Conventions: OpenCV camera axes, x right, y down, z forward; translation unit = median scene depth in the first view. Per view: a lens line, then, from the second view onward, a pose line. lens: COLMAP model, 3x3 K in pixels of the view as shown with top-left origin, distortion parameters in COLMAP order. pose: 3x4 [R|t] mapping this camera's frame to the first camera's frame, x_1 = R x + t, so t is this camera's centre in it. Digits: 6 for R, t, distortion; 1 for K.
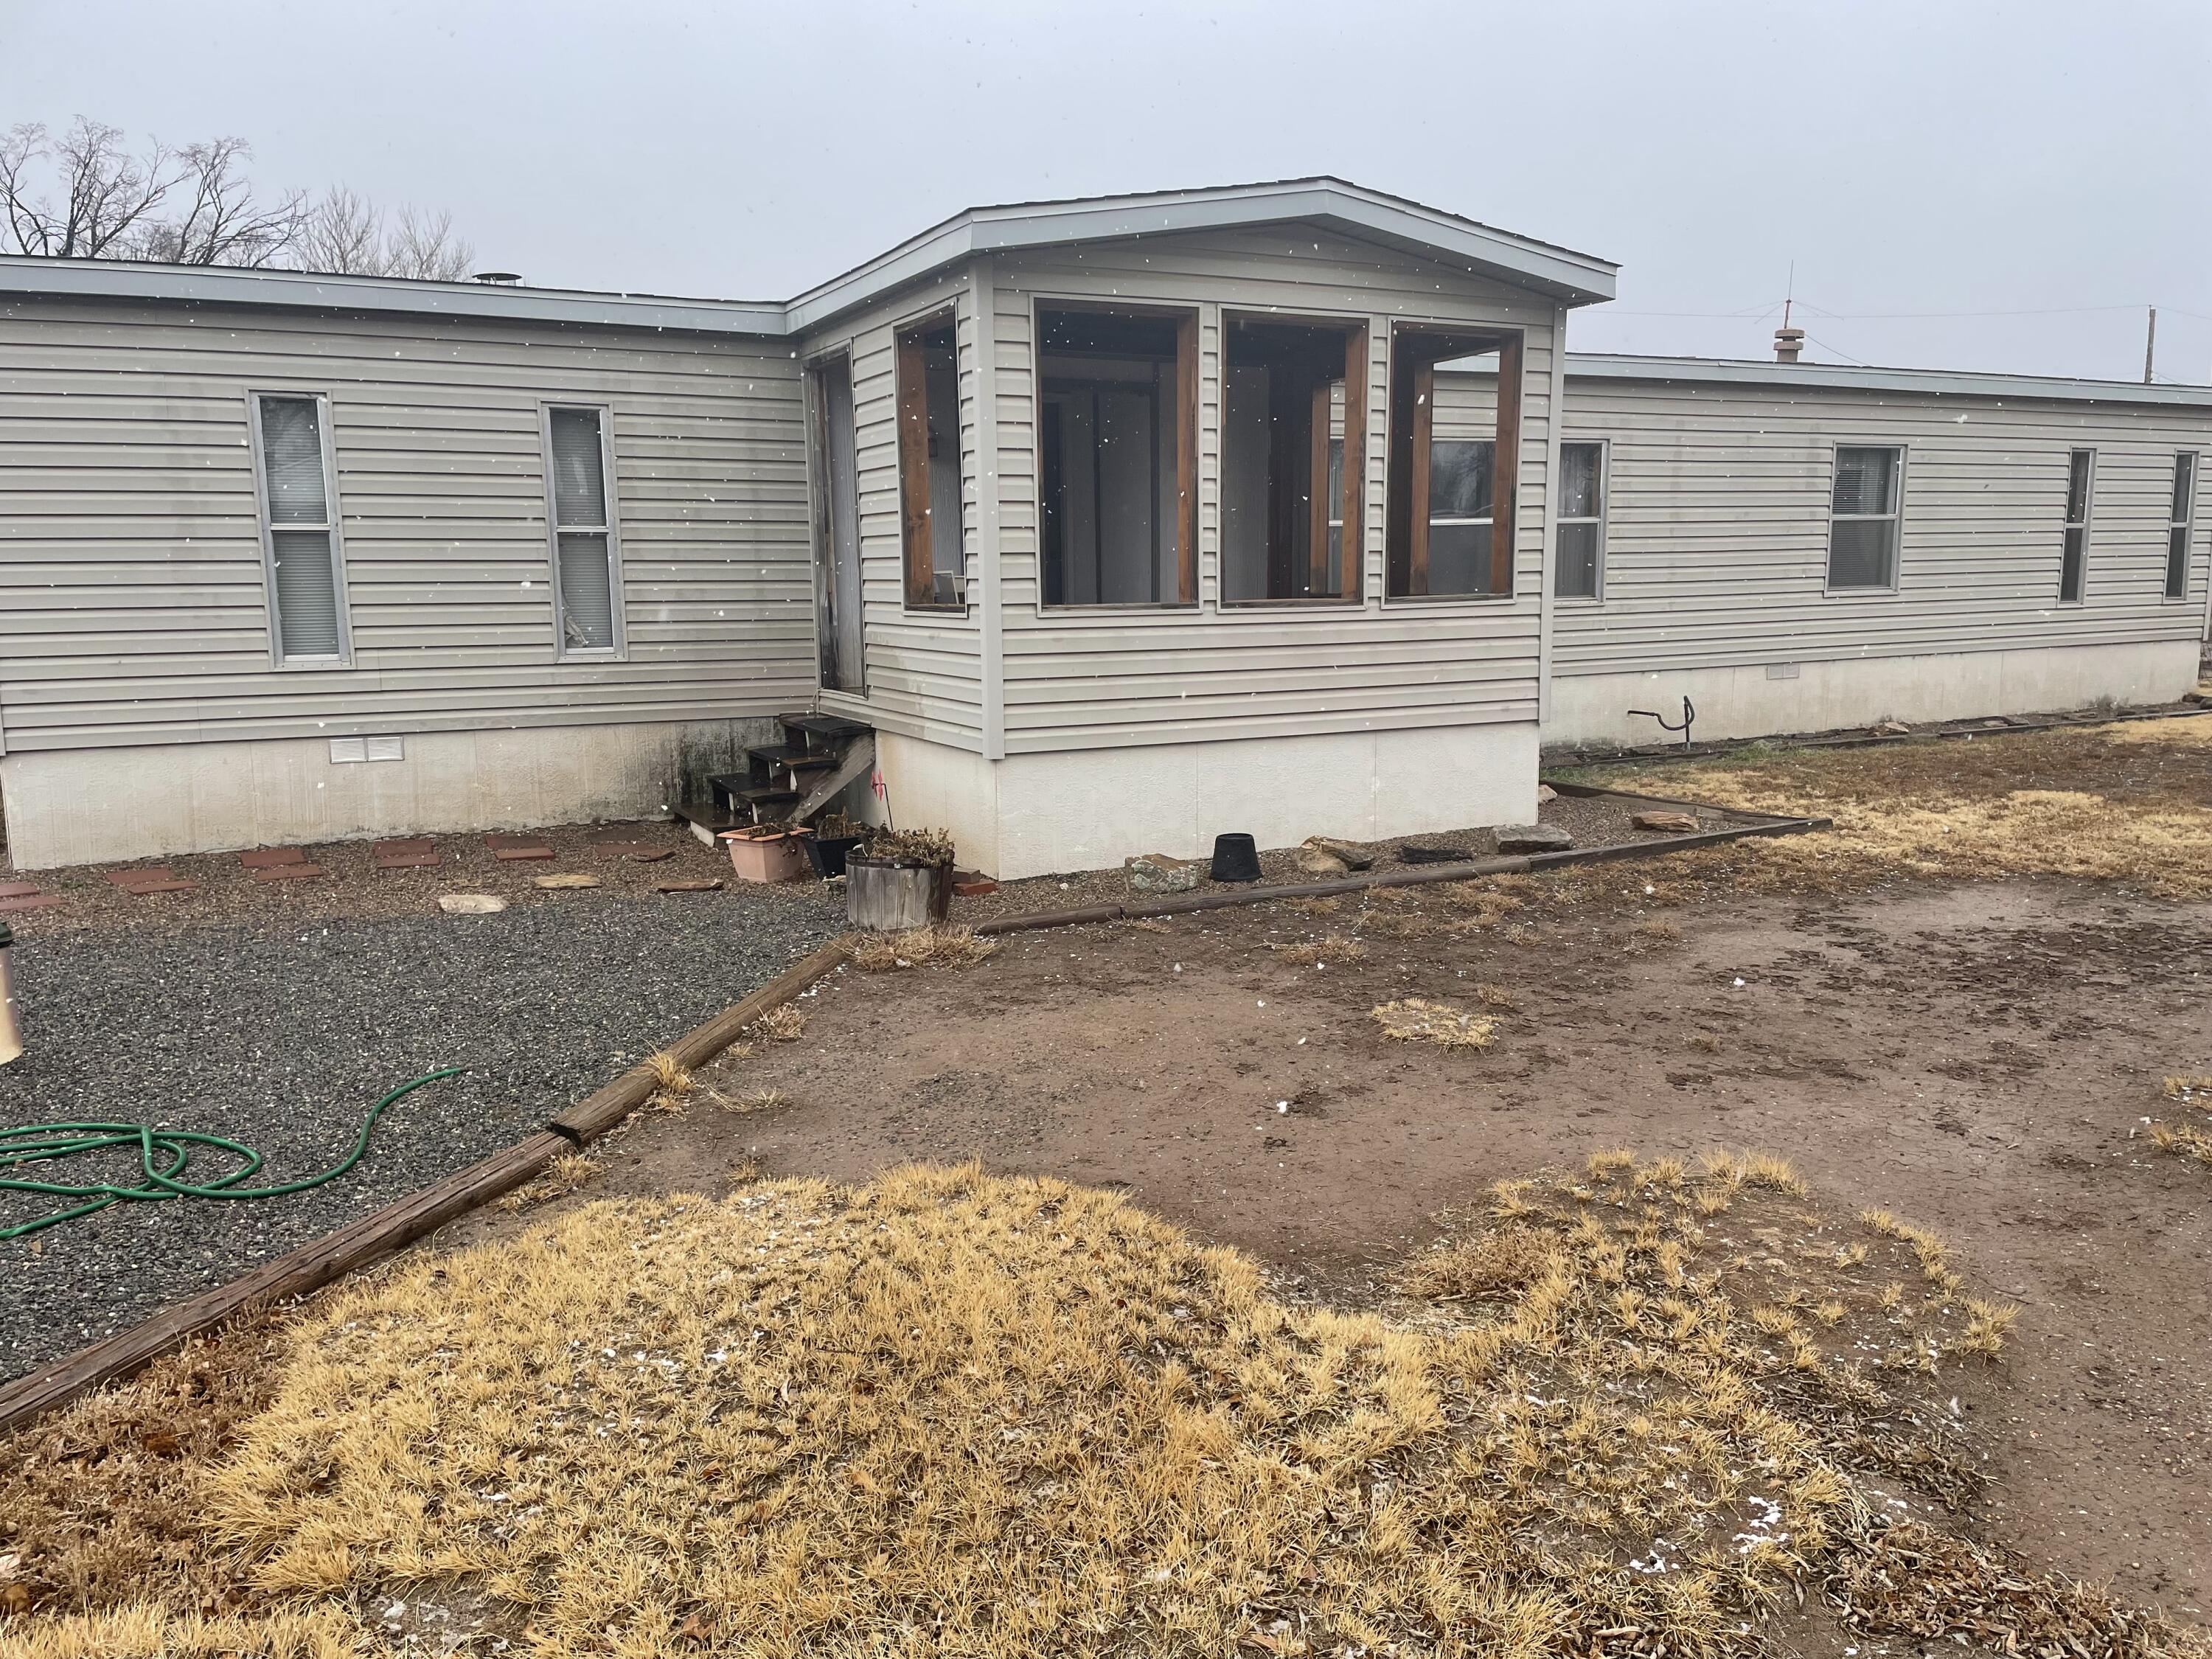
lens RADIAL K [[1661.7, 0, 1106.3], [0, 1661.7, 829.9], [0, 0, 1]] dist [0.048502, -0.034690]
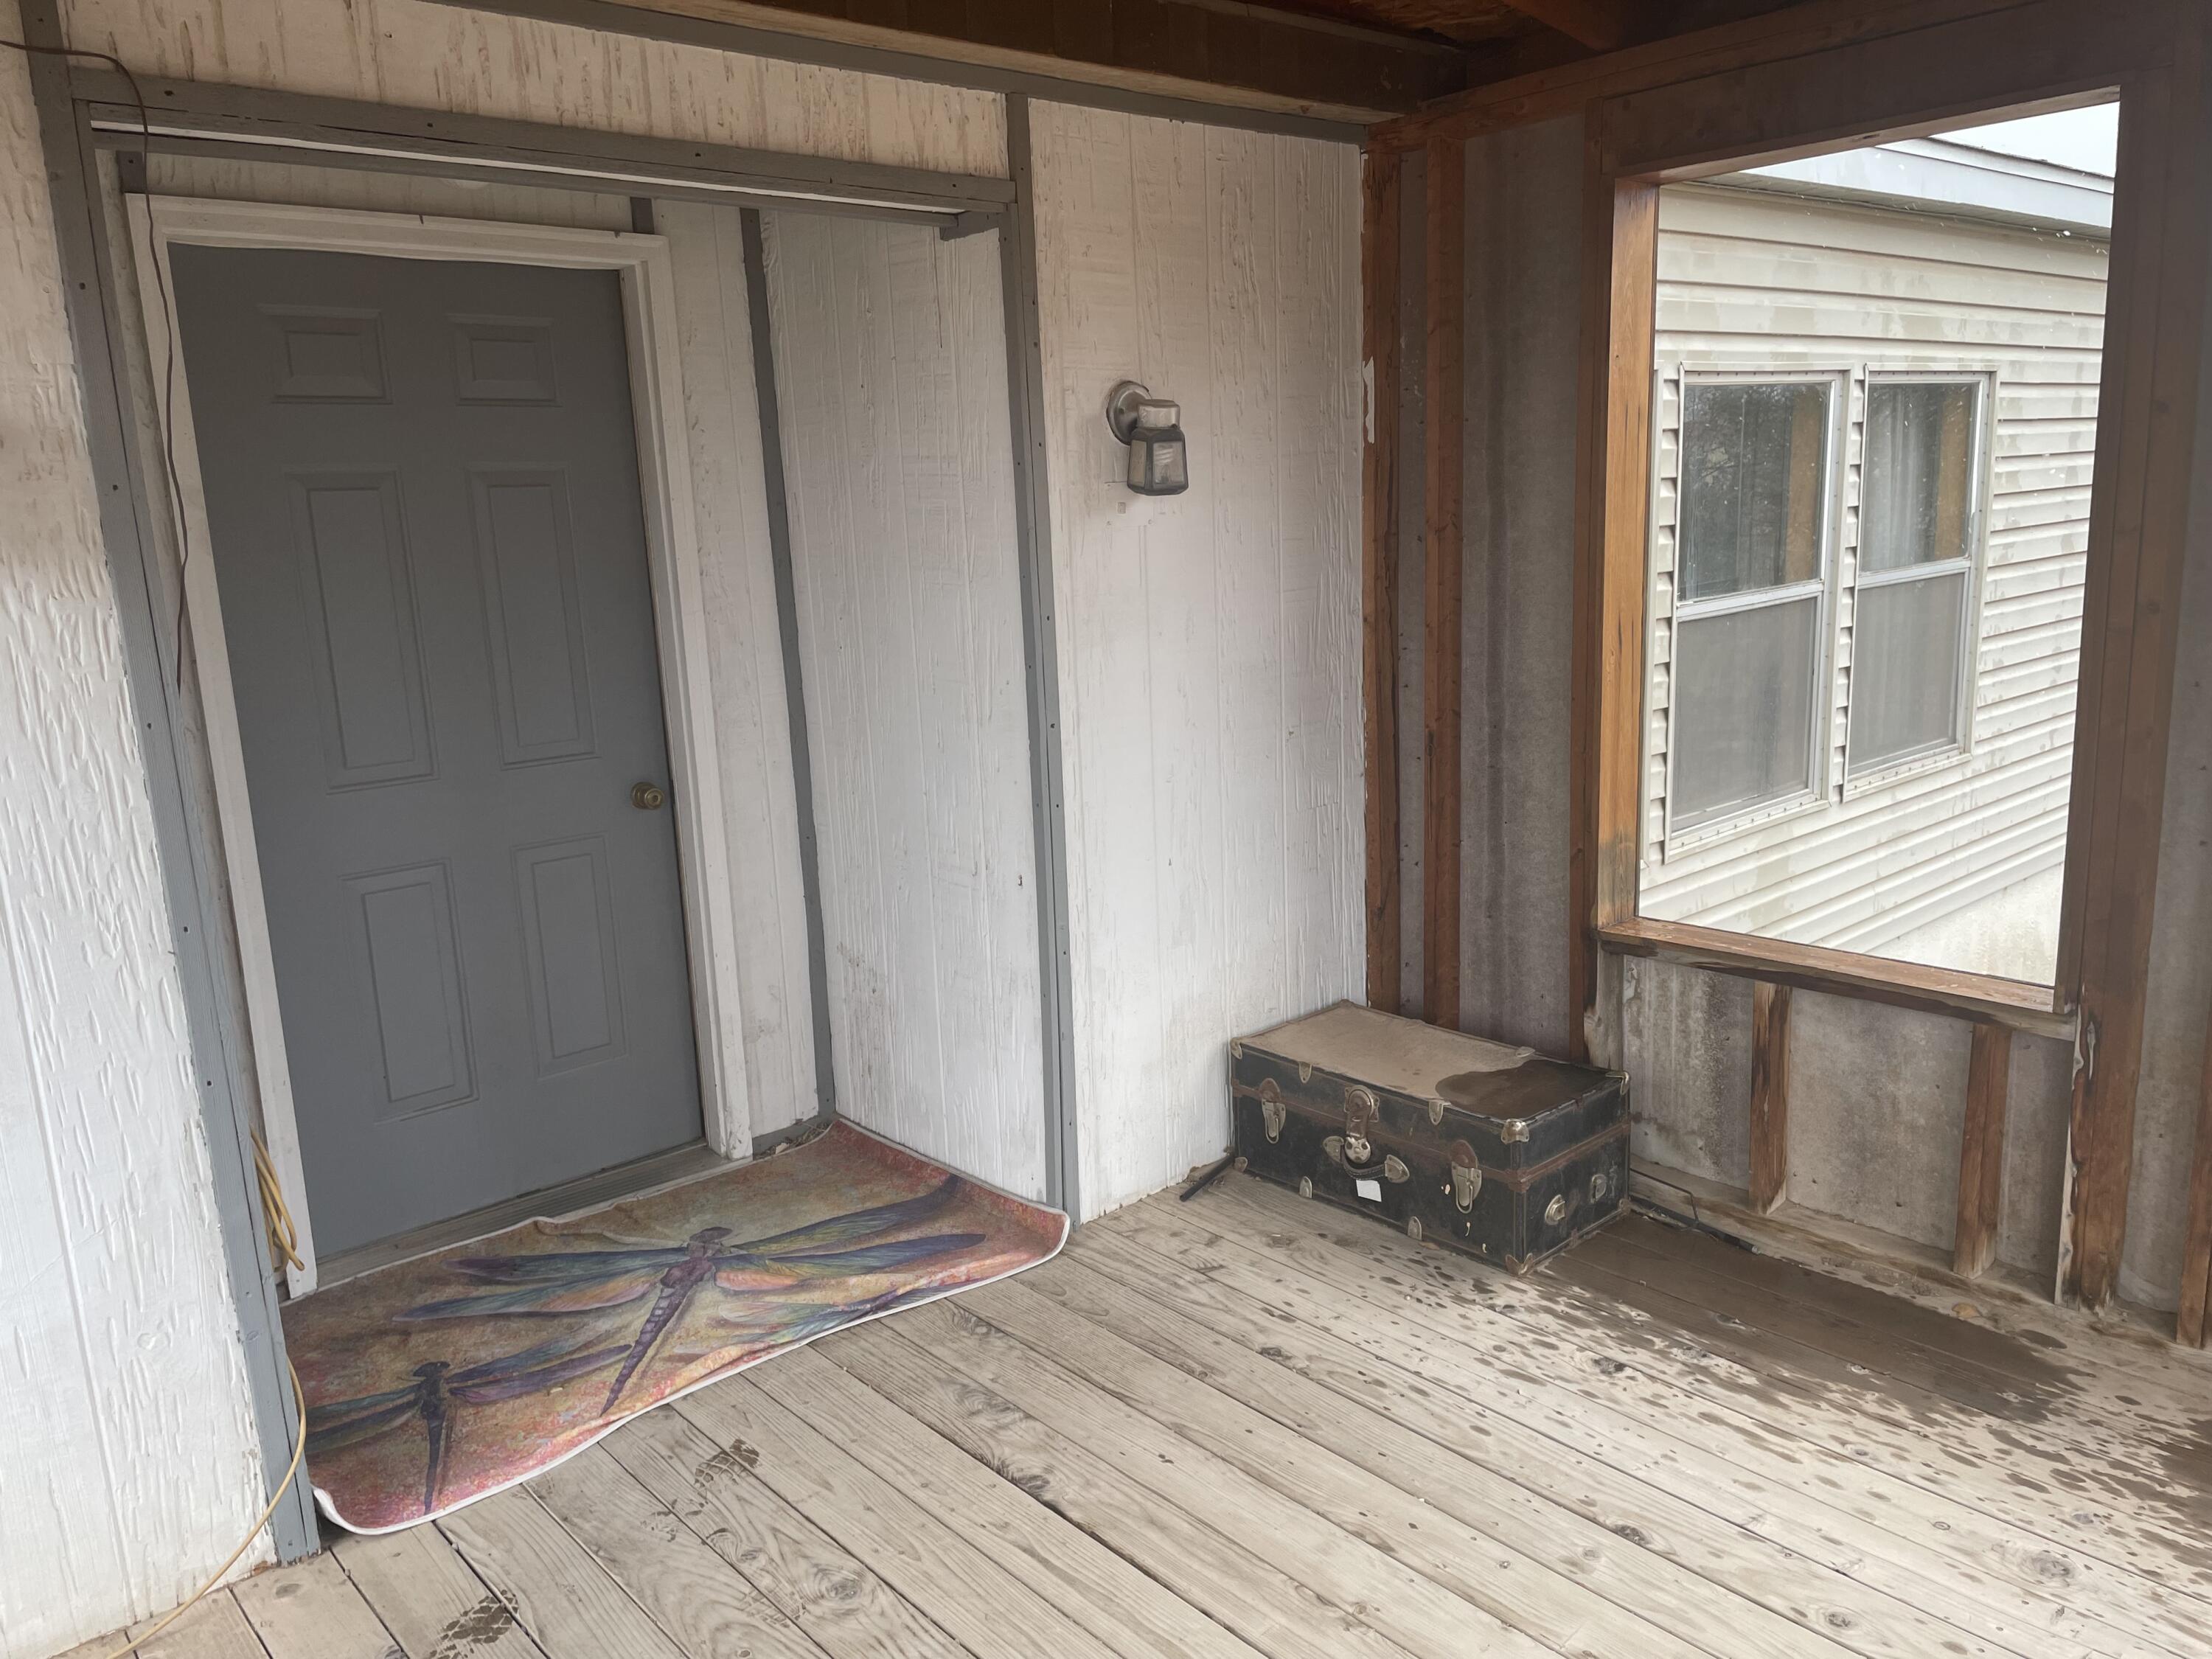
lens RADIAL K [[1661.7, 0, 1114.6], [0, 1661.7, 830.2], [0, 0, 1]] dist [0.048502, -0.034690]
pose [[0.966995, -0.081123, 0.241537, -0.023751], [0.072546, 0.996385, 0.044212, -0.159904], [-0.244251, -0.025230, 0.969384, 0.666406]]
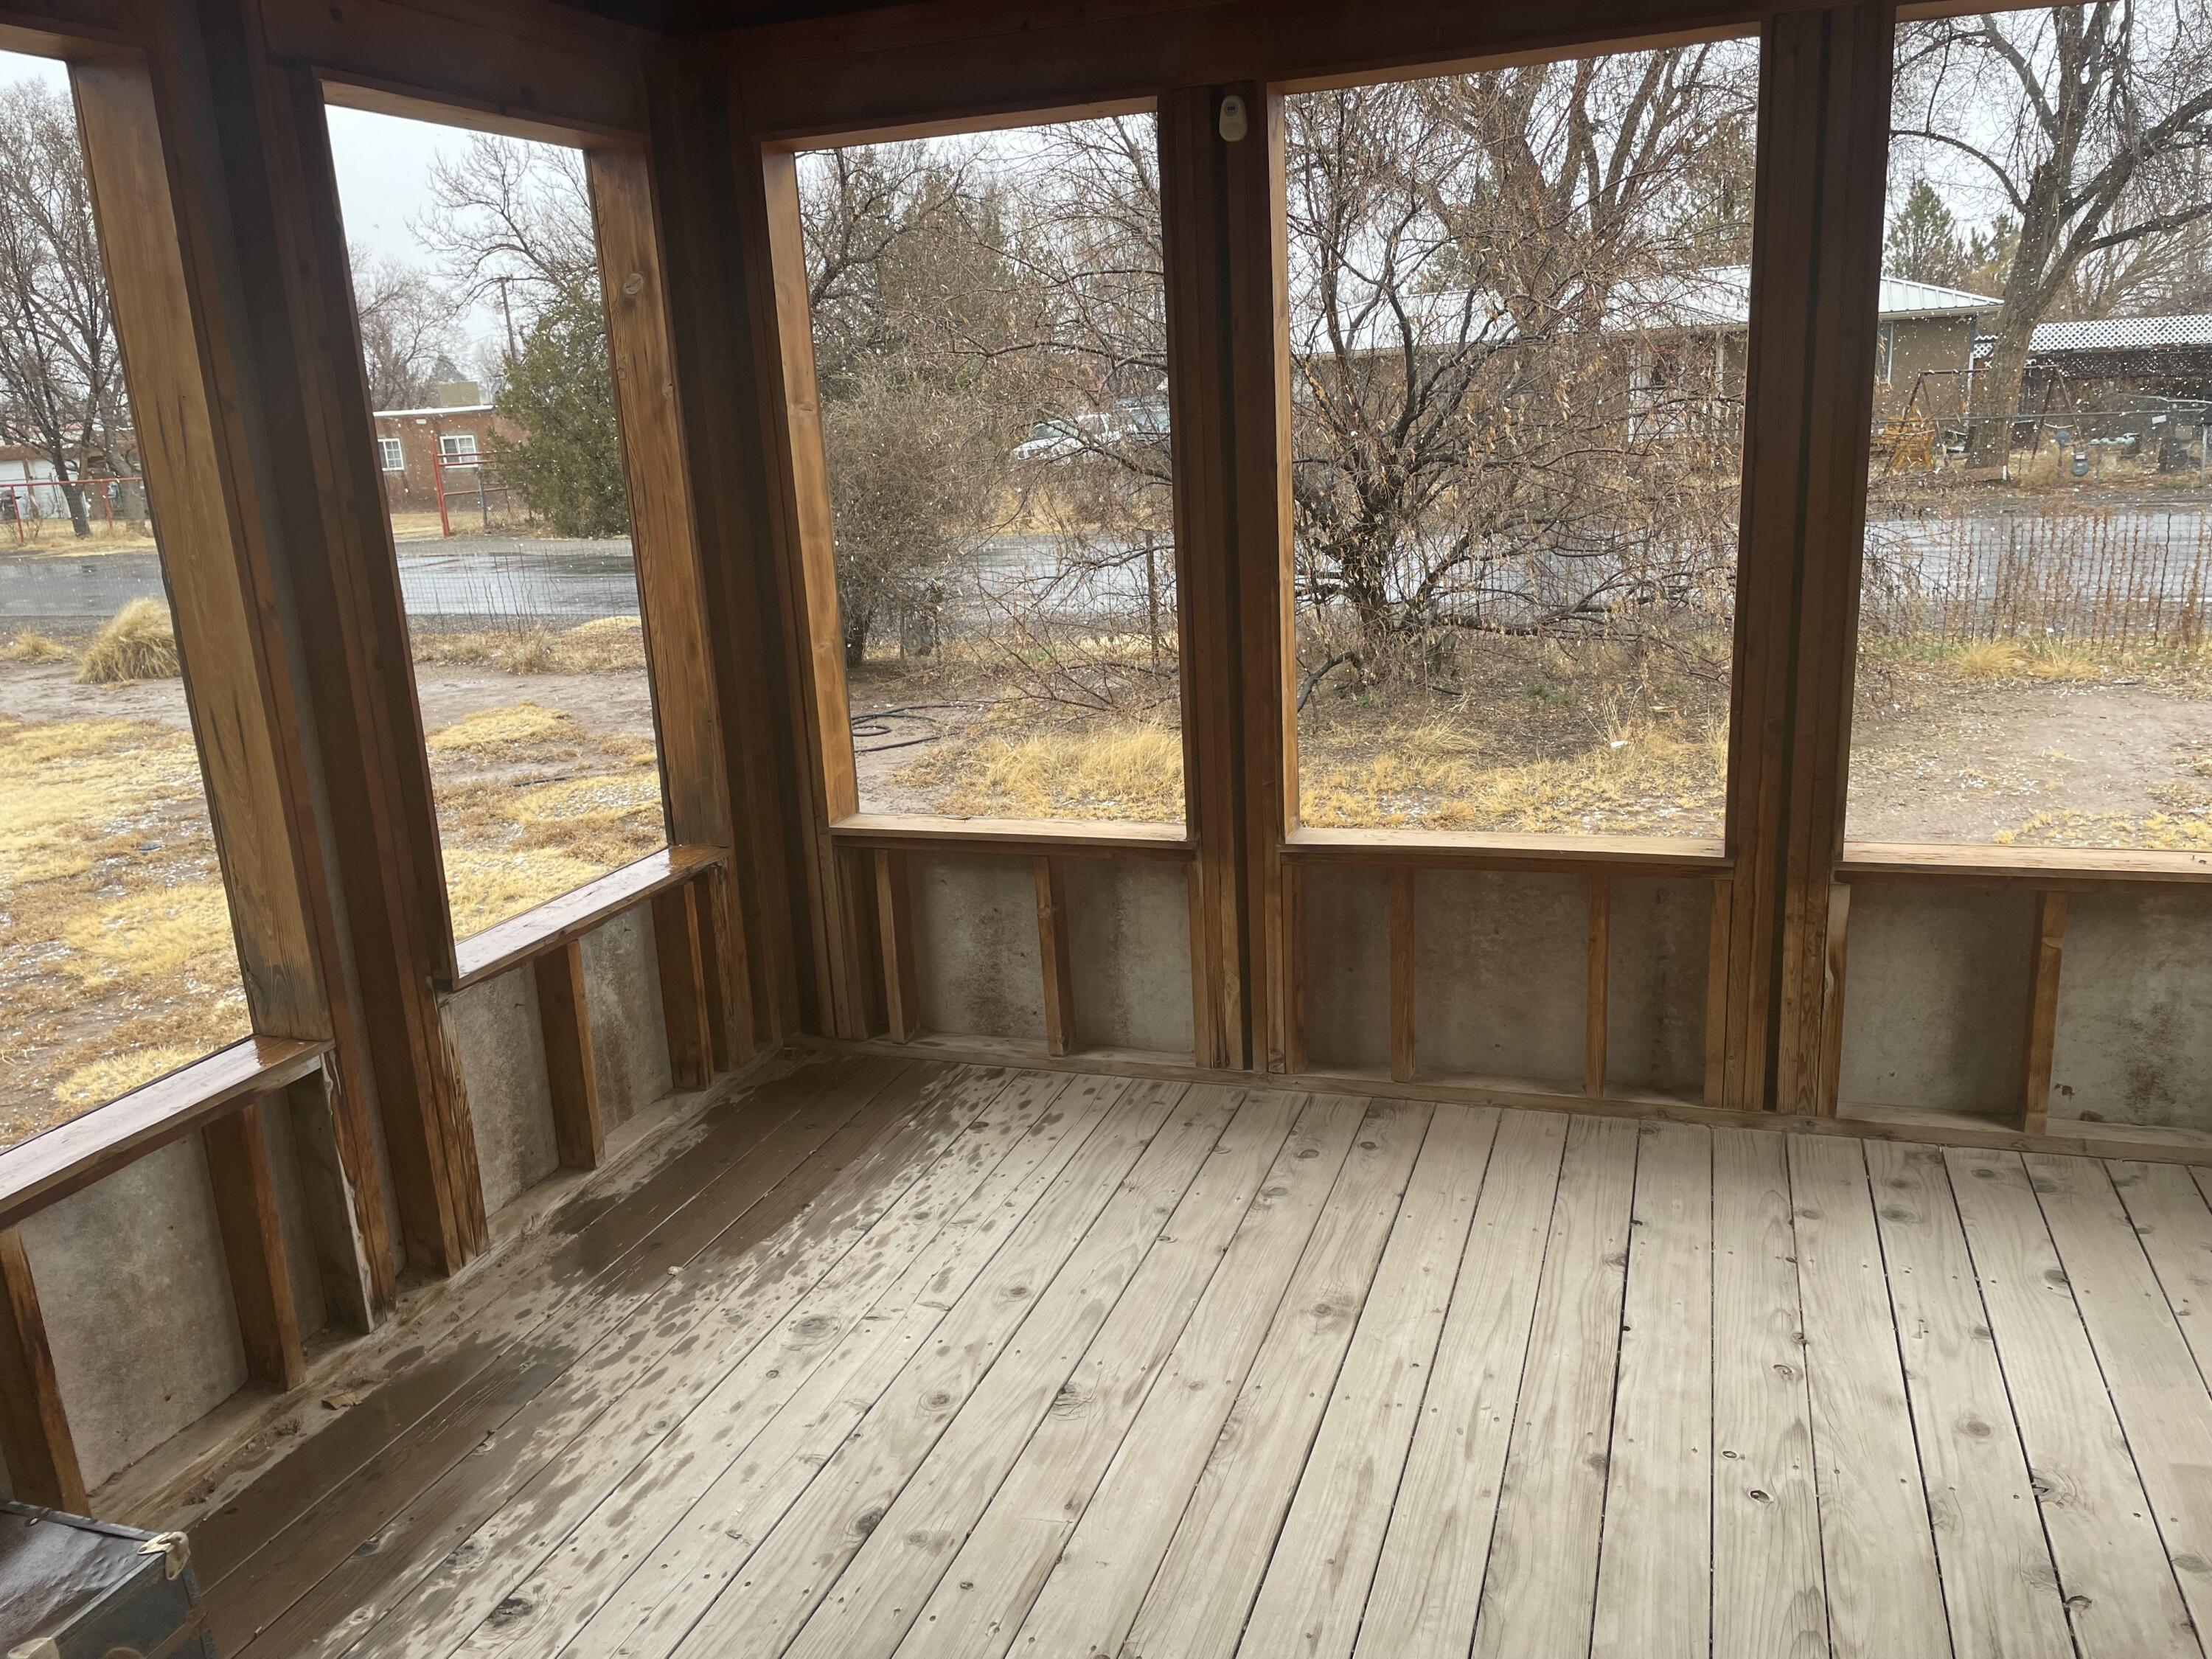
lens RADIAL K [[1661.7, 0, 1119.6], [0, 1661.7, 830.4], [0, 0, 1]] dist [0.048502, -0.034690]
pose [[-0.694985, -0.126398, 0.707827, -0.107273], [0.180313, 0.922333, 0.341745, -0.228499], [-0.696048, 0.365138, -0.618217, 1.121368]]
